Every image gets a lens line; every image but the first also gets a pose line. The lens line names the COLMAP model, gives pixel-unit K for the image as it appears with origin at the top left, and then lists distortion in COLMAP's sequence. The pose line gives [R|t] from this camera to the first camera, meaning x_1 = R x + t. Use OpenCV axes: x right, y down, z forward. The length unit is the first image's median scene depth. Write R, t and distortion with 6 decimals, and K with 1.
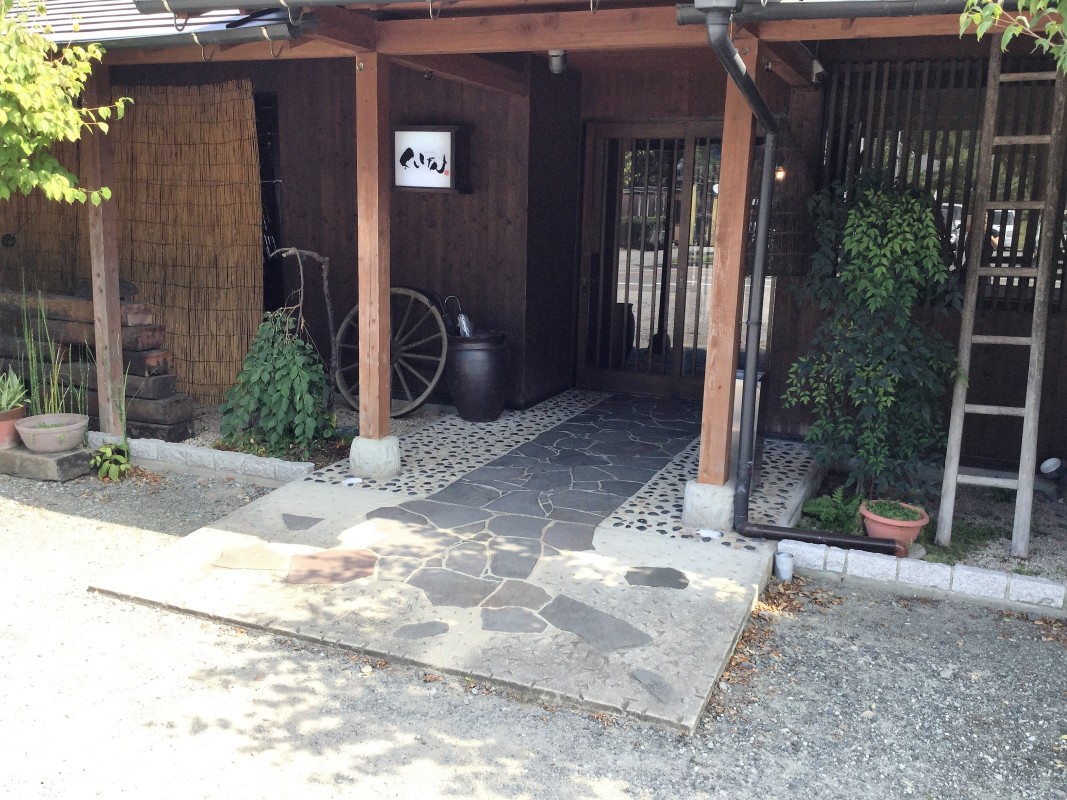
lens RADIAL K [[972.3, 0, 535.2], [0, 972.3, 387.8], [0, 0, 1]] dist [0.138815, -0.292693]
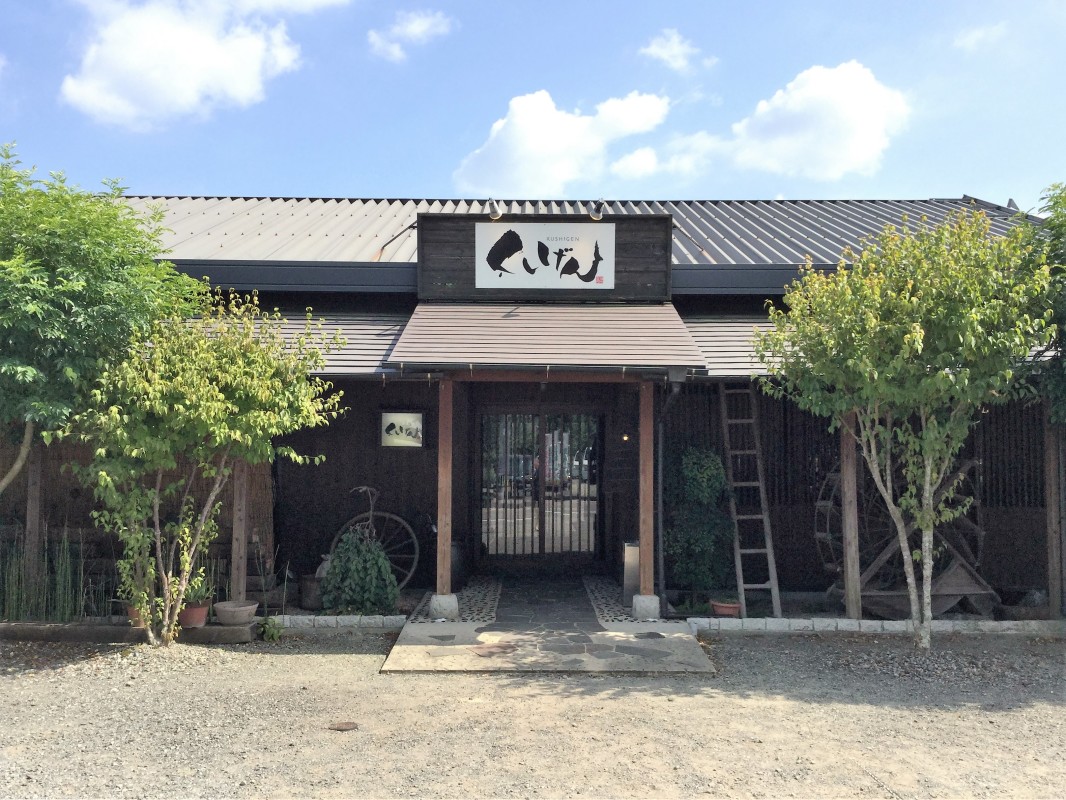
lens RADIAL K [[971.4, 0, 534.7], [0, 971.4, 387.8], [0, 0, 1]] dist [0.138815, -0.292693]
pose [[0.916163, 0.003618, 0.400790, -0.736649], [0.093060, 0.970713, -0.221488, 0.097406], [-0.389853, 0.240216, 0.888994, -0.686959]]
